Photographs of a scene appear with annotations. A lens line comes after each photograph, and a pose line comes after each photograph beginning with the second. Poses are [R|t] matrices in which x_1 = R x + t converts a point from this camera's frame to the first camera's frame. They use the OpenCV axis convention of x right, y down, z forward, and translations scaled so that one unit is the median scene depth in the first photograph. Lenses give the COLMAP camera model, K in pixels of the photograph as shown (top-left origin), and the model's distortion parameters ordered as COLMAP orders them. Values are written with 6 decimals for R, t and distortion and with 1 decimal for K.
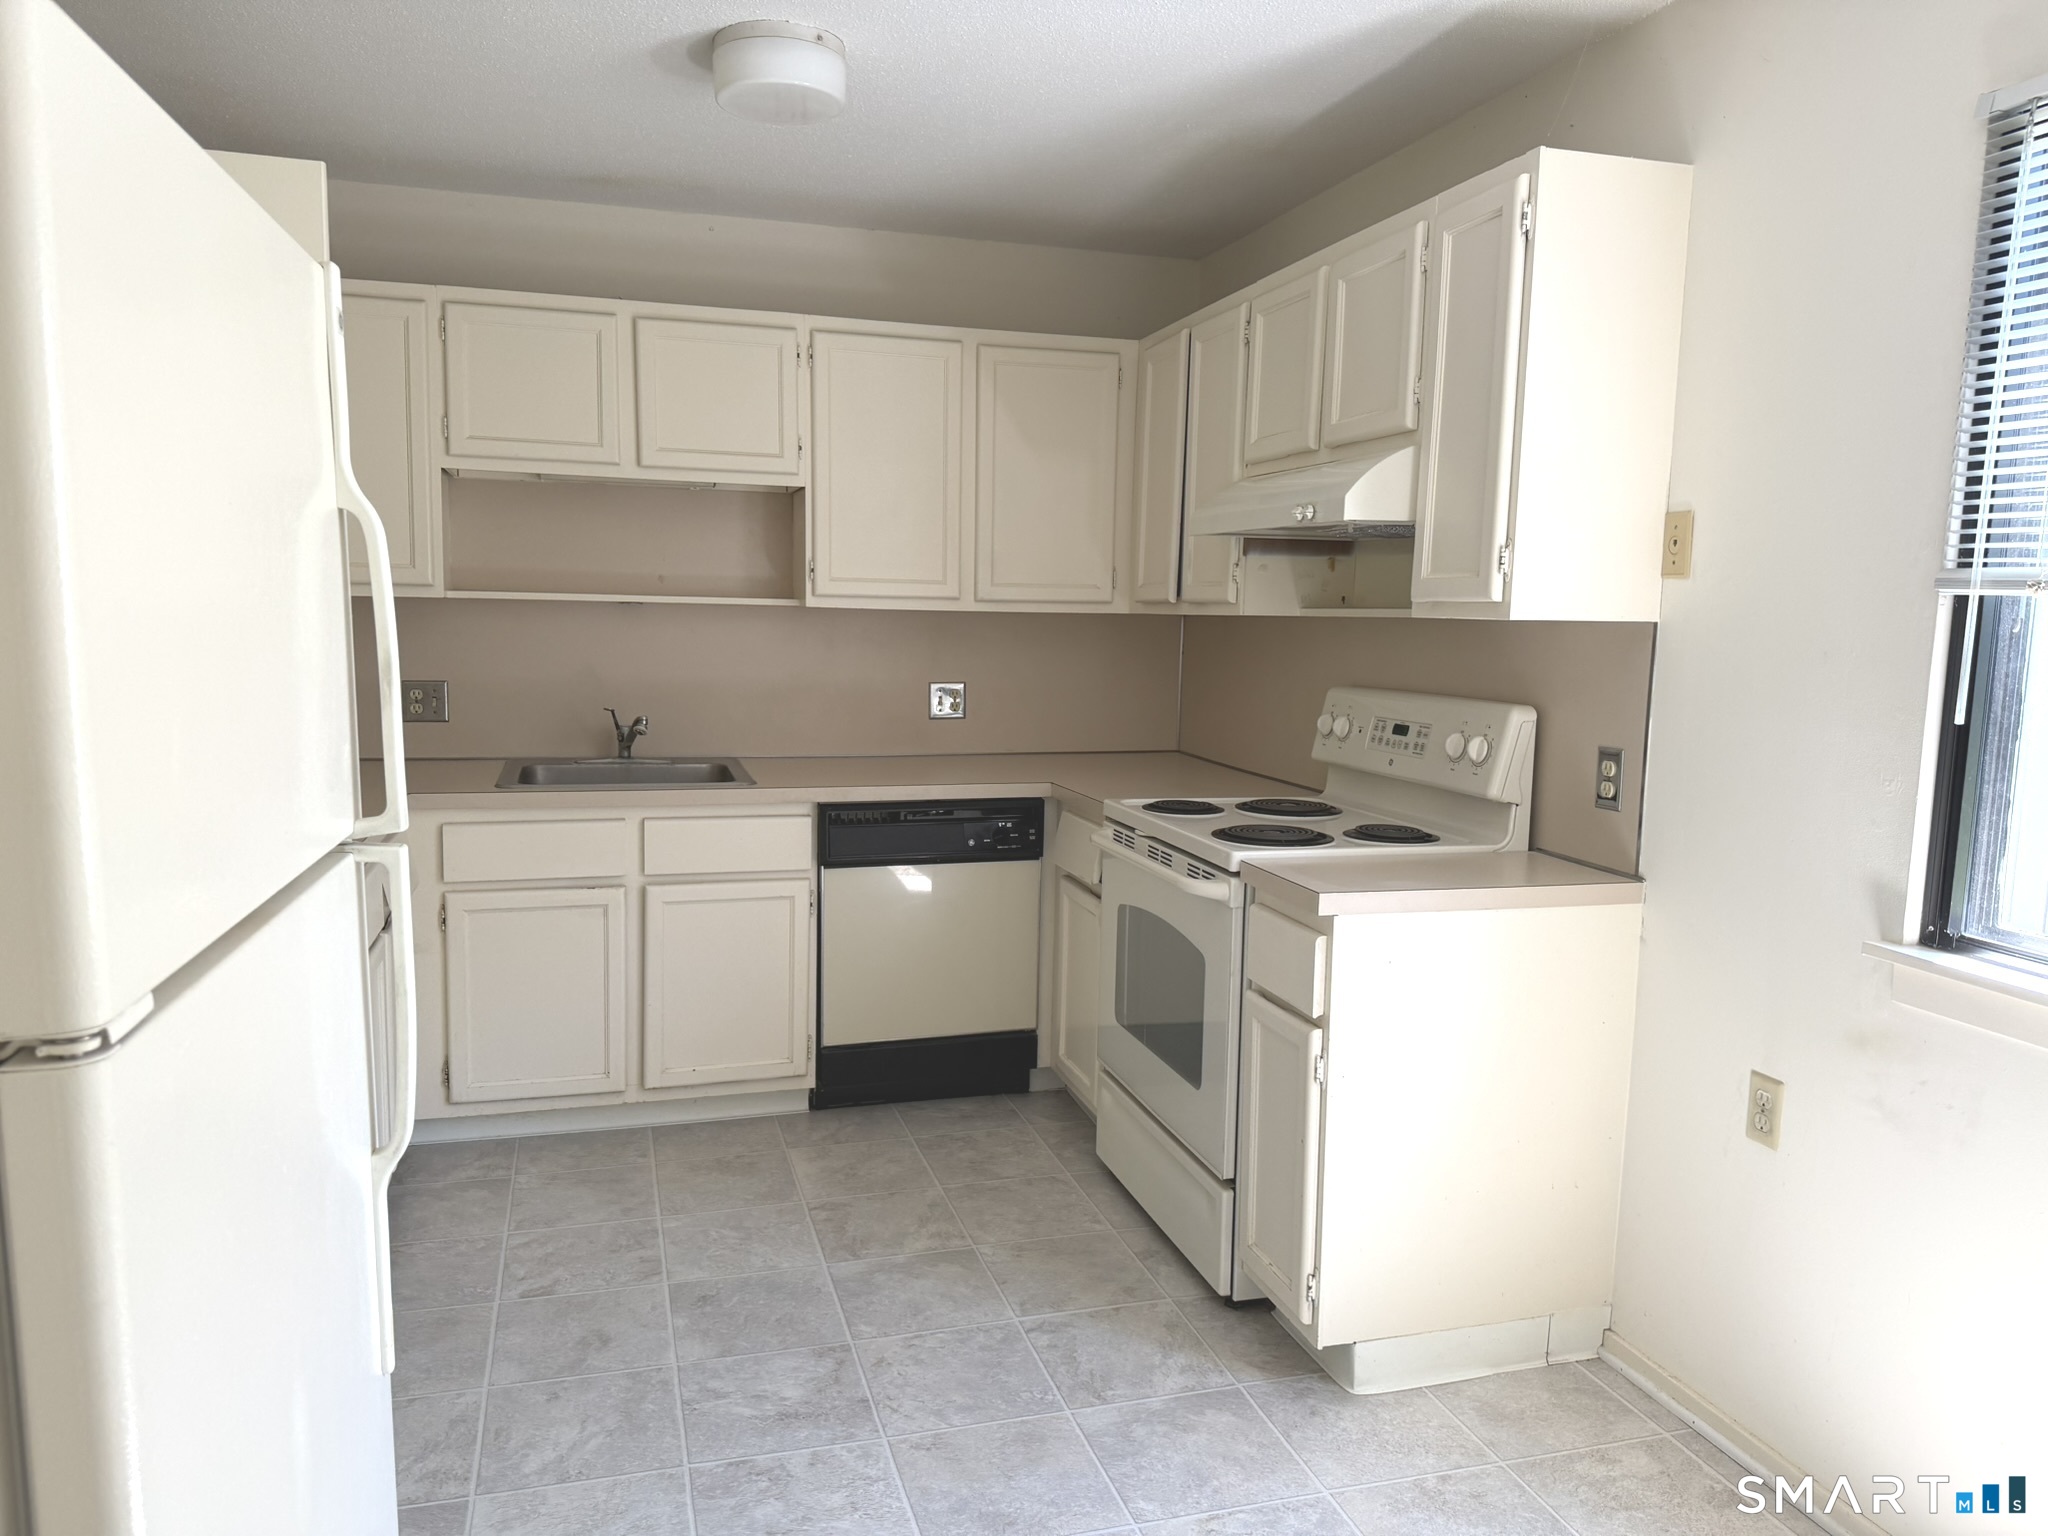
lens RADIAL K [[1441.6, 0, 1026.5], [0, 1441.6, 766.1], [0, 0, 1]] dist [0.039270, -0.052411]
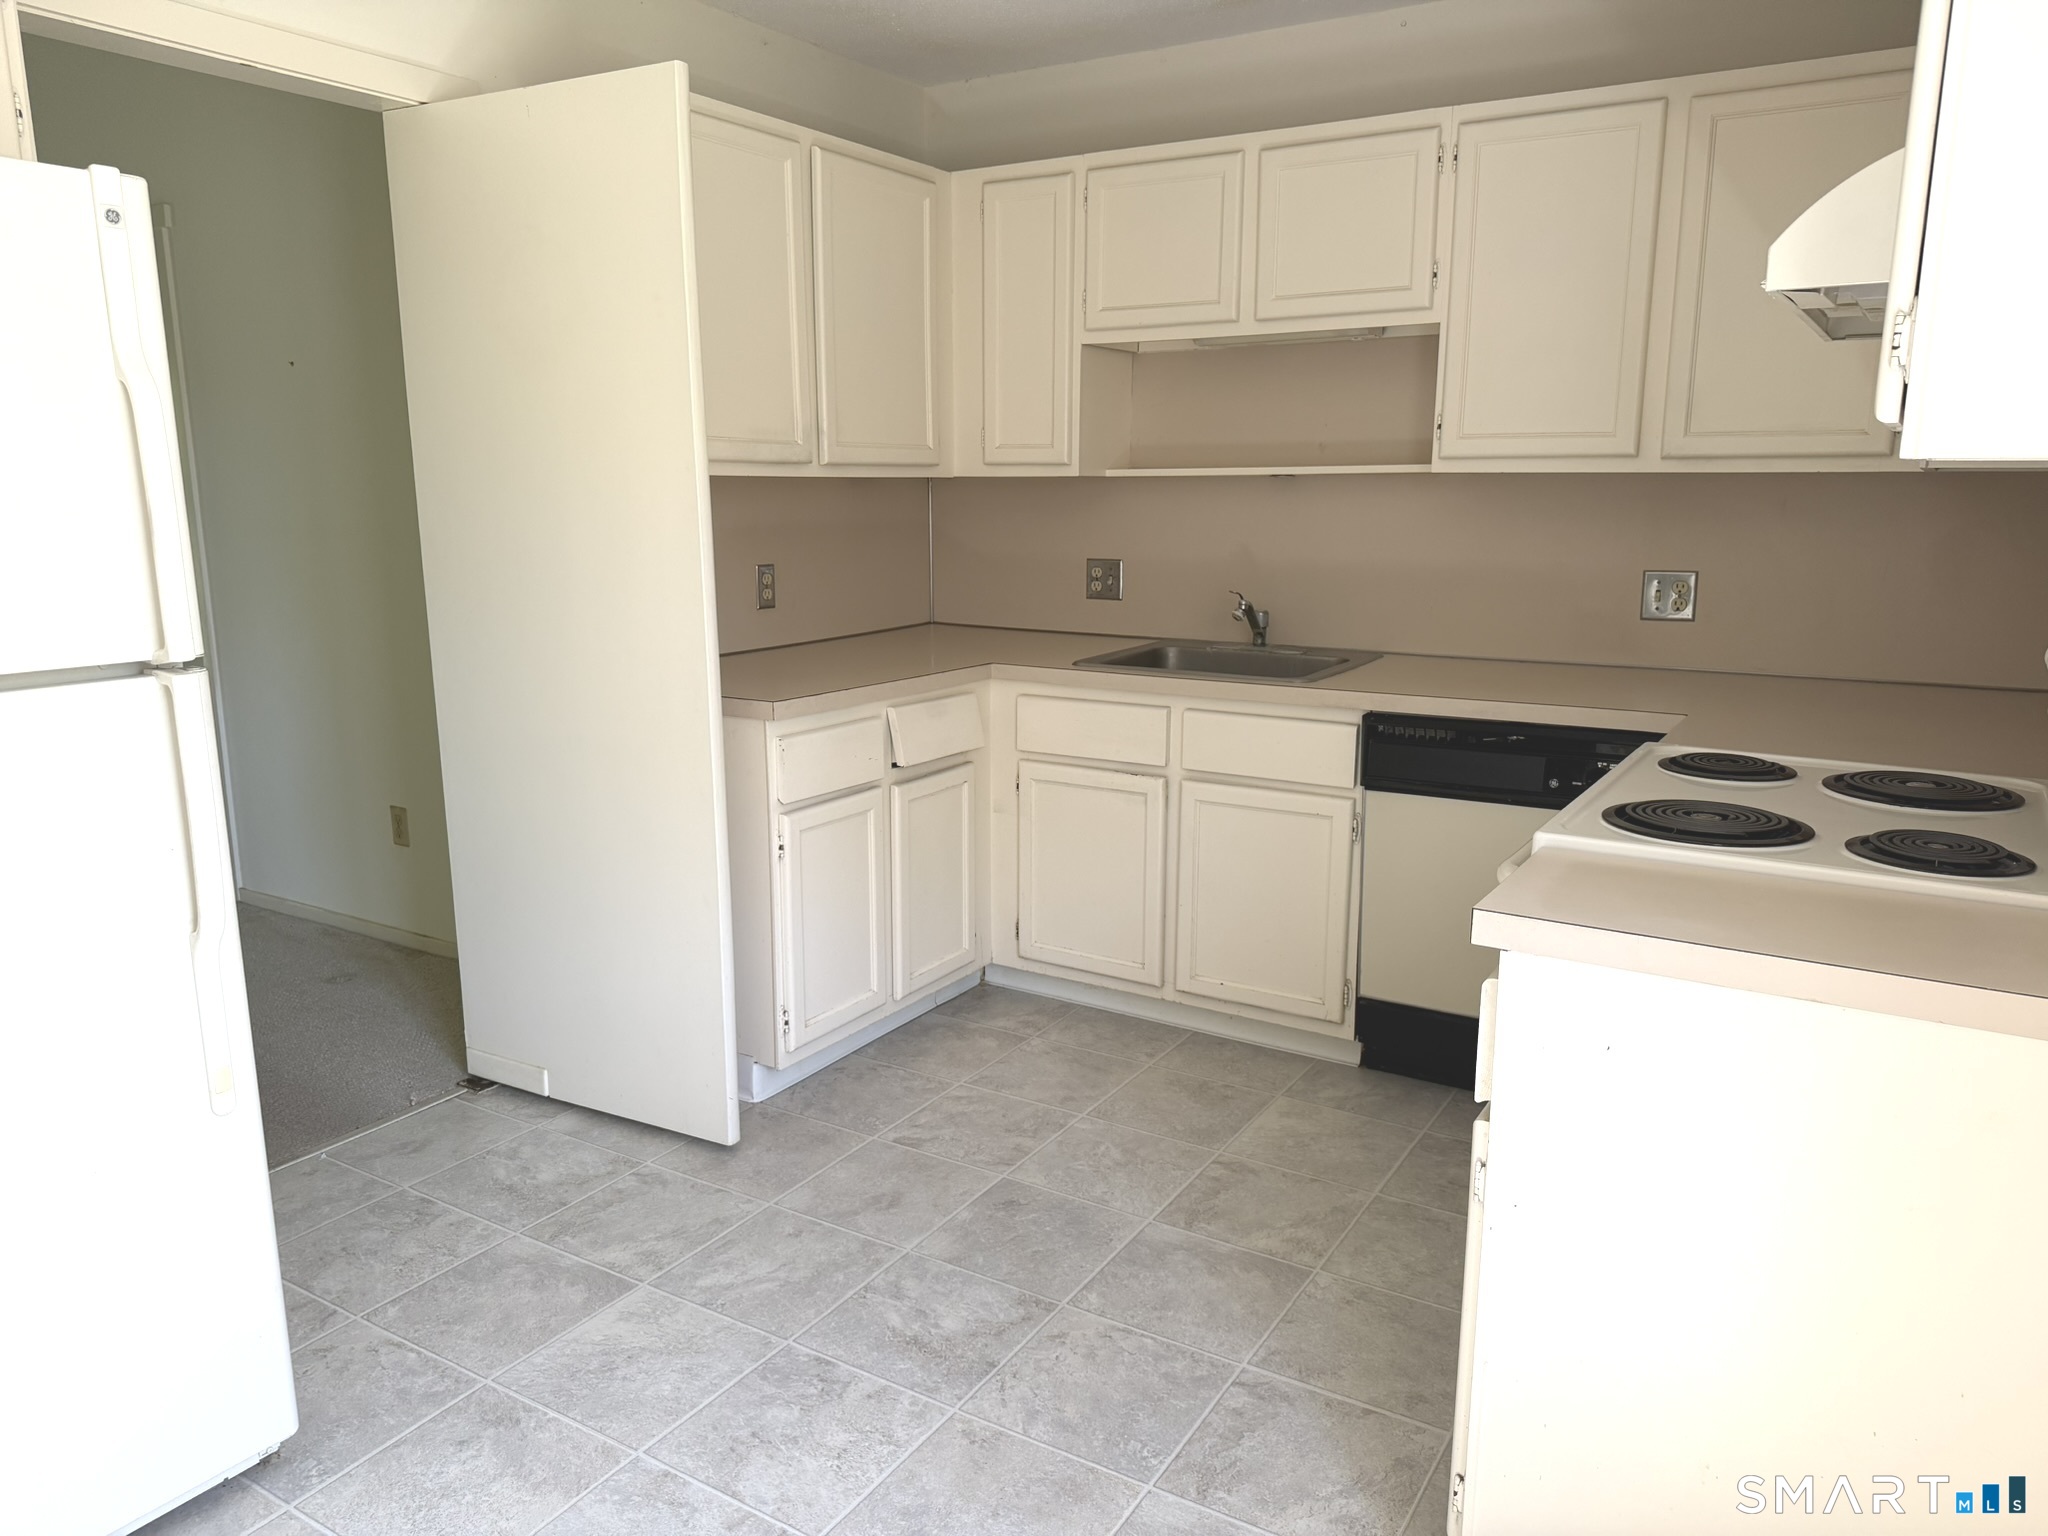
lens RADIAL K [[1441.6, 0, 998.4], [0, 1441.6, 766.8], [0, 0, 1]] dist [0.039270, -0.052411]
pose [[0.656900, 0.125010, -0.743542, 0.440533], [-0.066726, 0.991929, 0.107820, -0.023030], [0.751019, -0.021213, 0.659940, 0.360318]]
